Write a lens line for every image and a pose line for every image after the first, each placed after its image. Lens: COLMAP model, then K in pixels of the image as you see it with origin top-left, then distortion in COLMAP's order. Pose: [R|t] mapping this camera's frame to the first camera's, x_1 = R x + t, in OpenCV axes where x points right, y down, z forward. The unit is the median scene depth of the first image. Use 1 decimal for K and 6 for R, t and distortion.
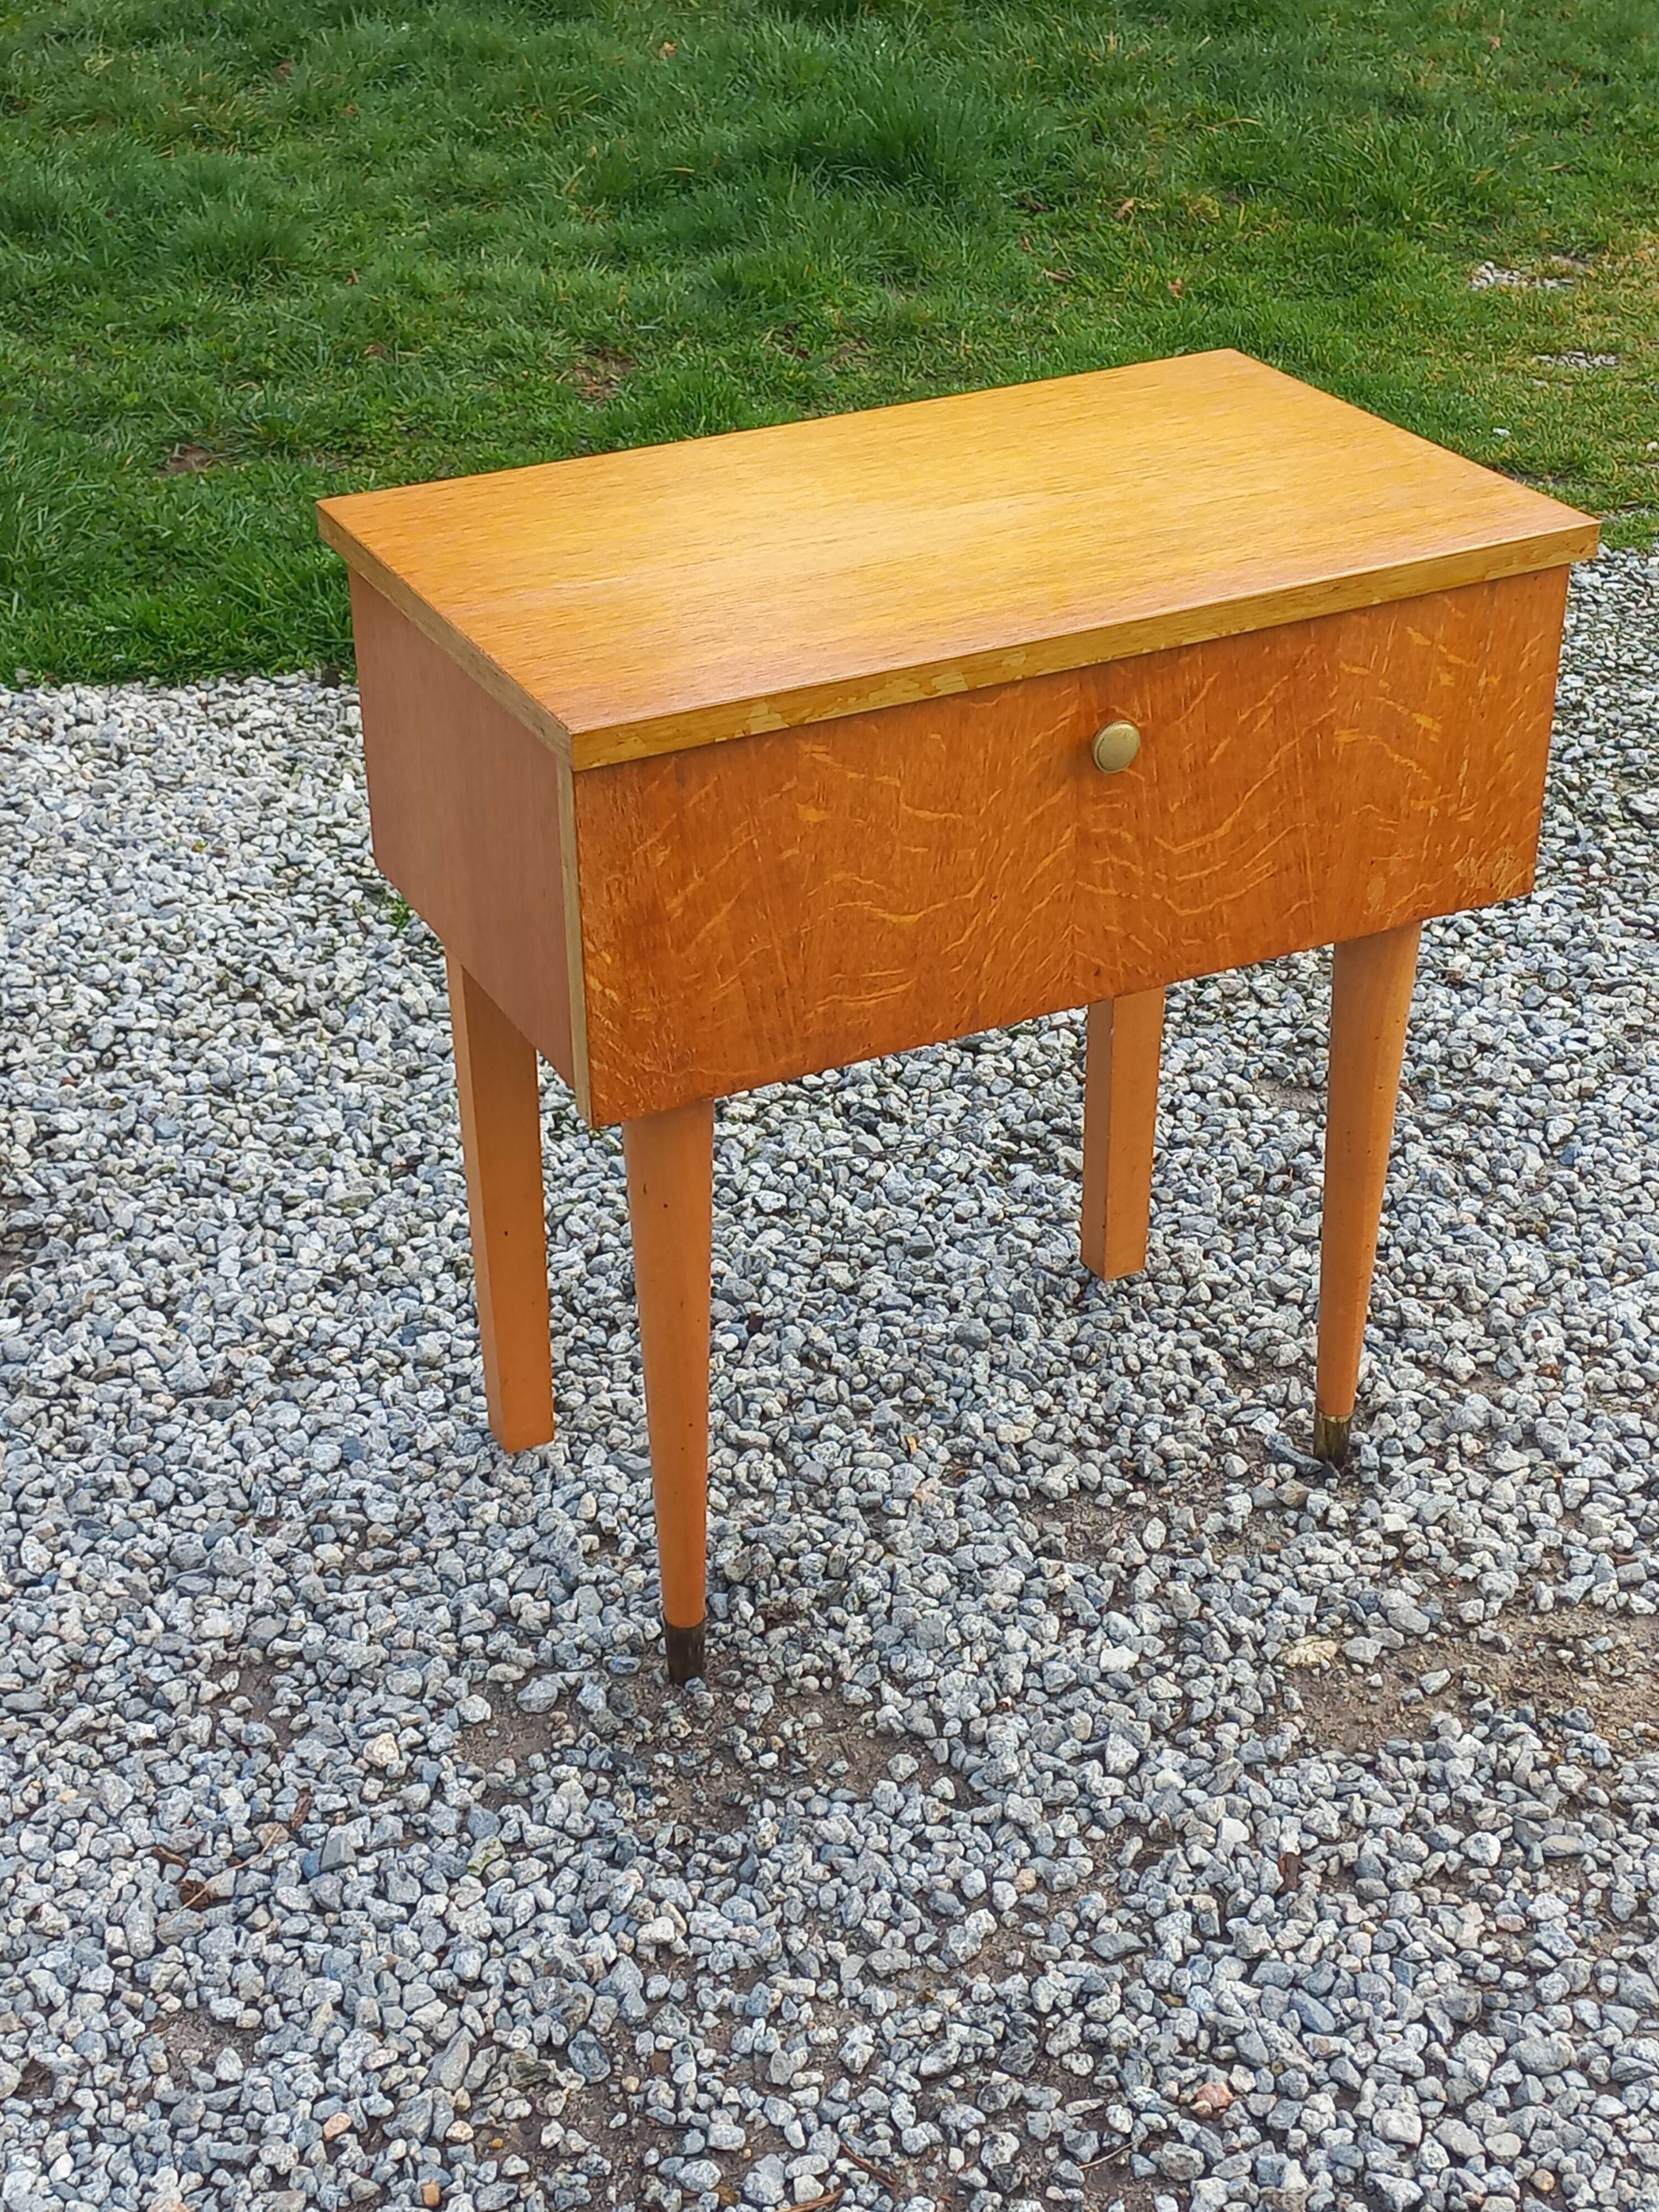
lens RADIAL K [[3162.6, 0, 837.3], [0, 3162.6, 1101.7], [0, 0, 1]] dist [0.077802, 0.000000]
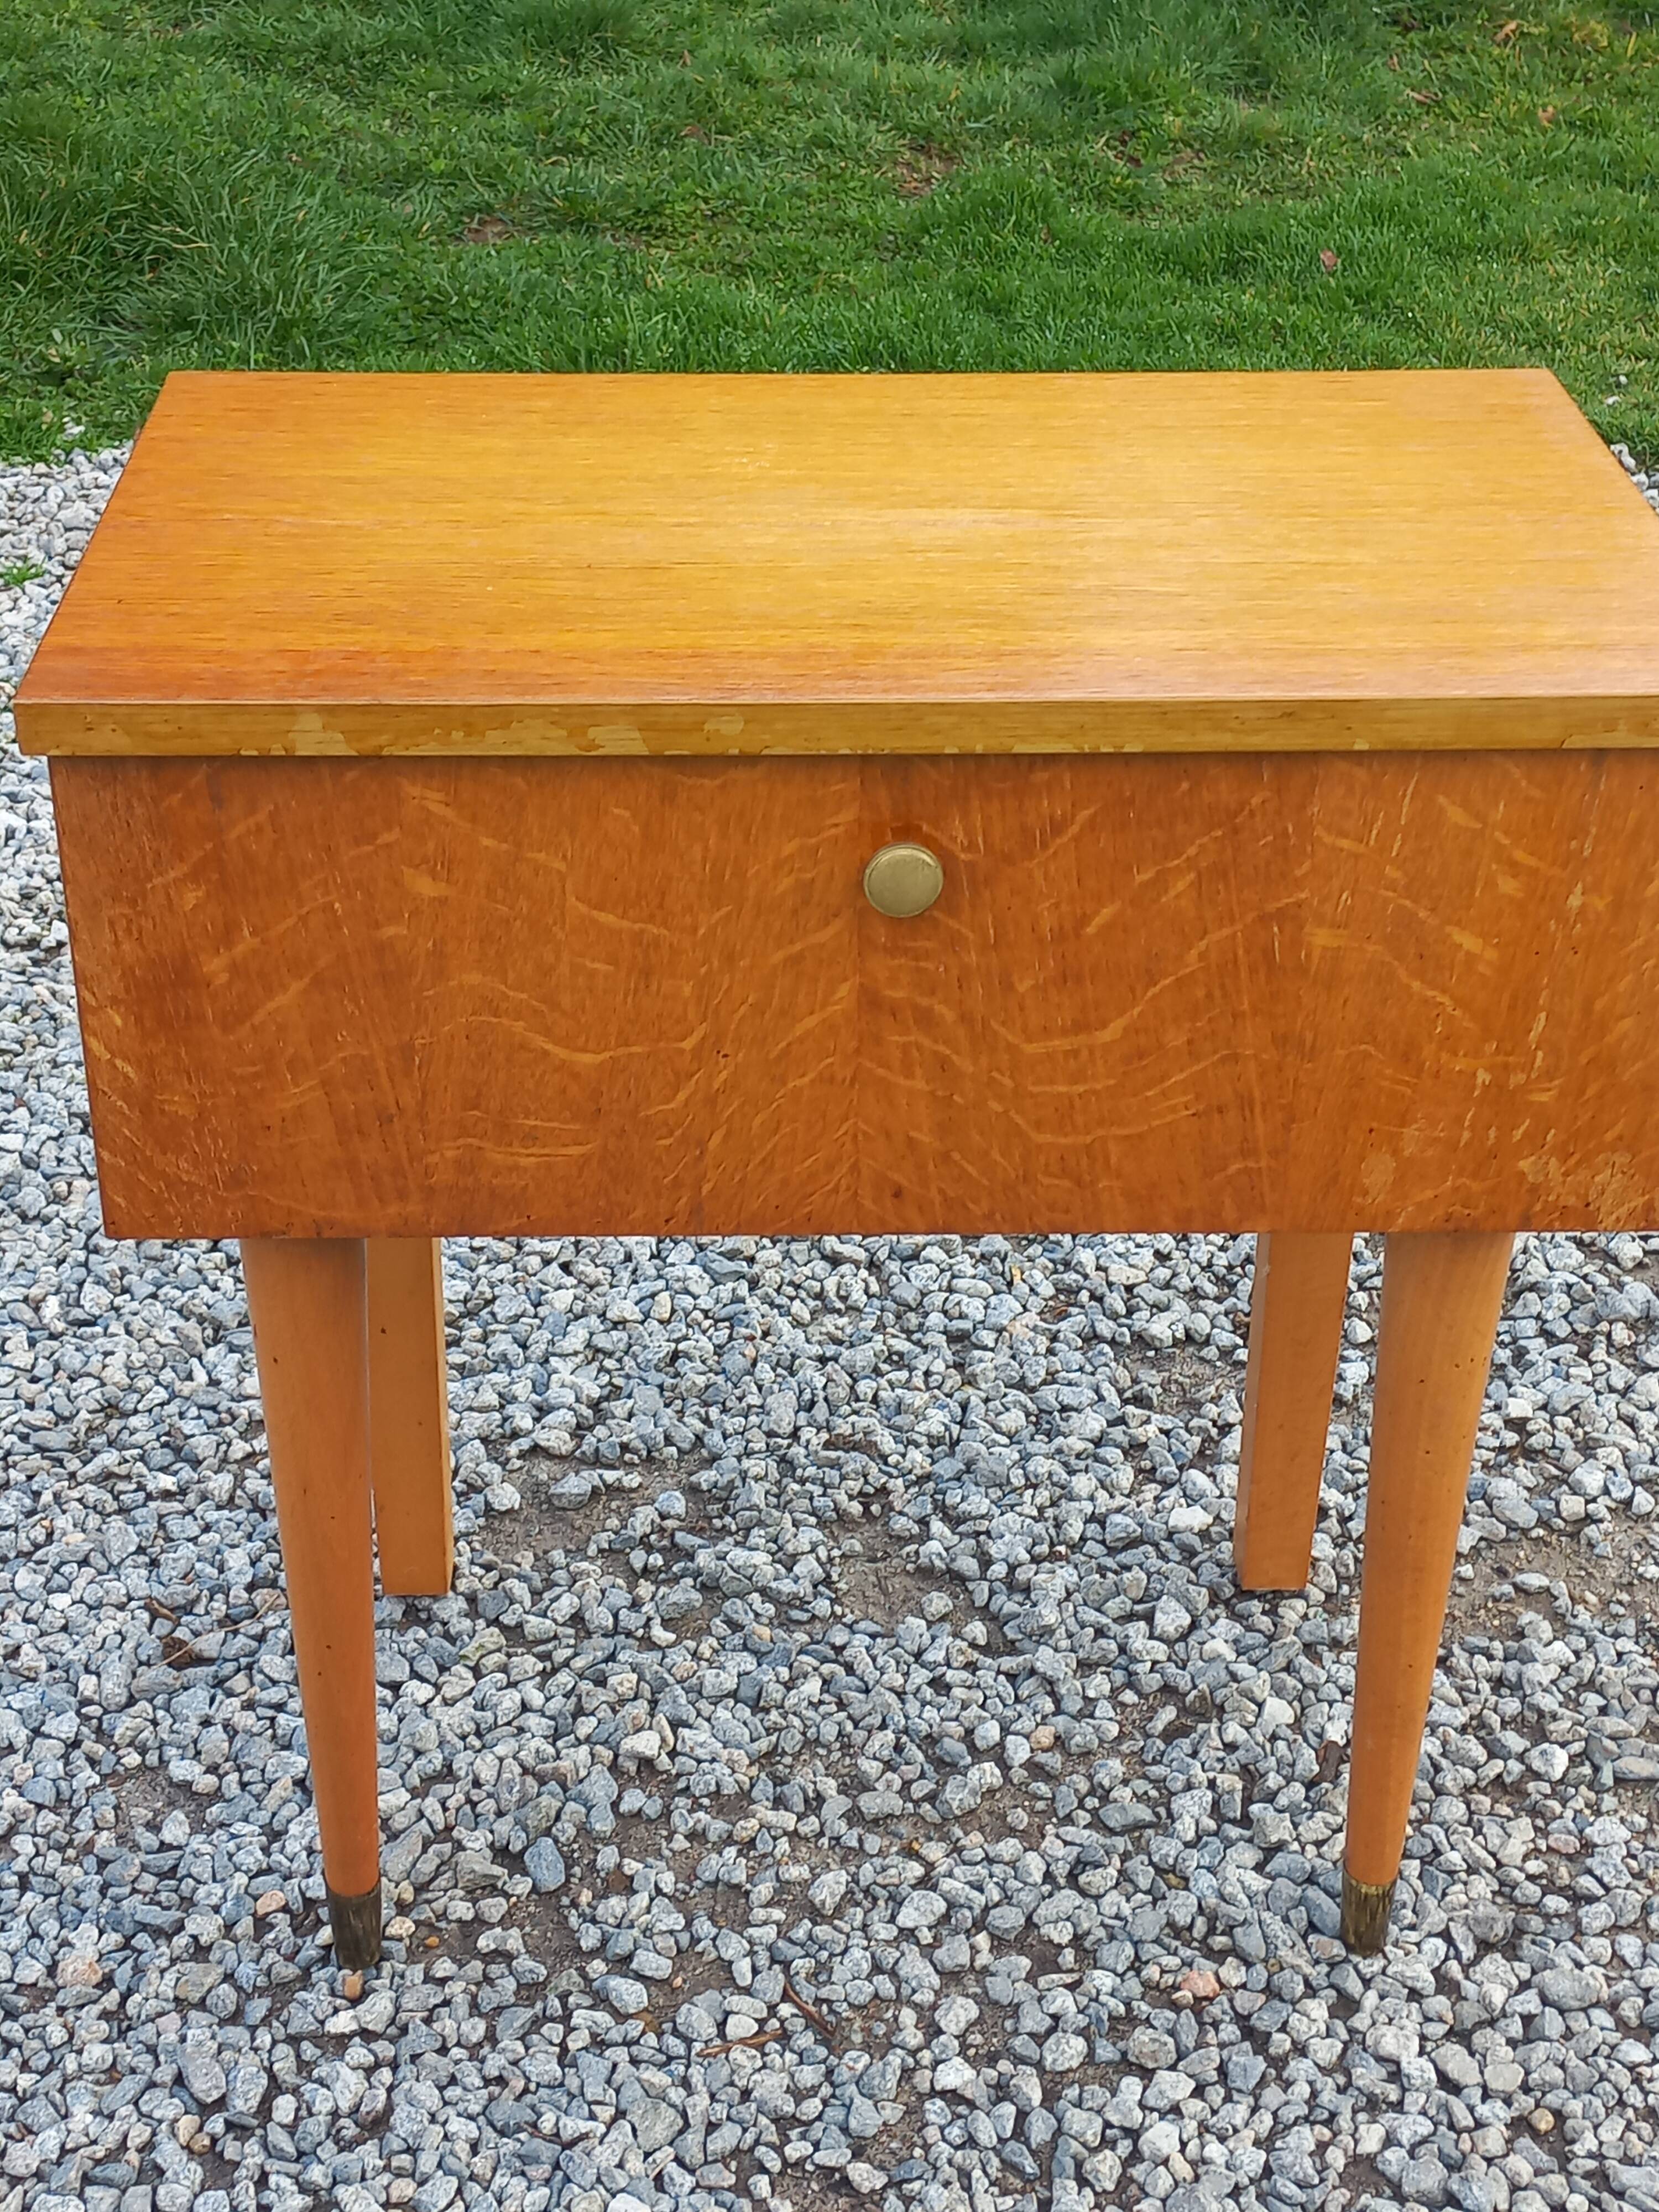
lens RADIAL K [[3162.6, 0, 849.7], [0, 3162.6, 1099.1], [0, 0, 1]] dist [0.077802, 0.000000]
pose [[0.990032, 0.093793, -0.105074, 0.076538], [-0.089370, 0.994933, 0.046049, 0.019280], [0.108860, -0.036200, 0.993398, 0.070743]]
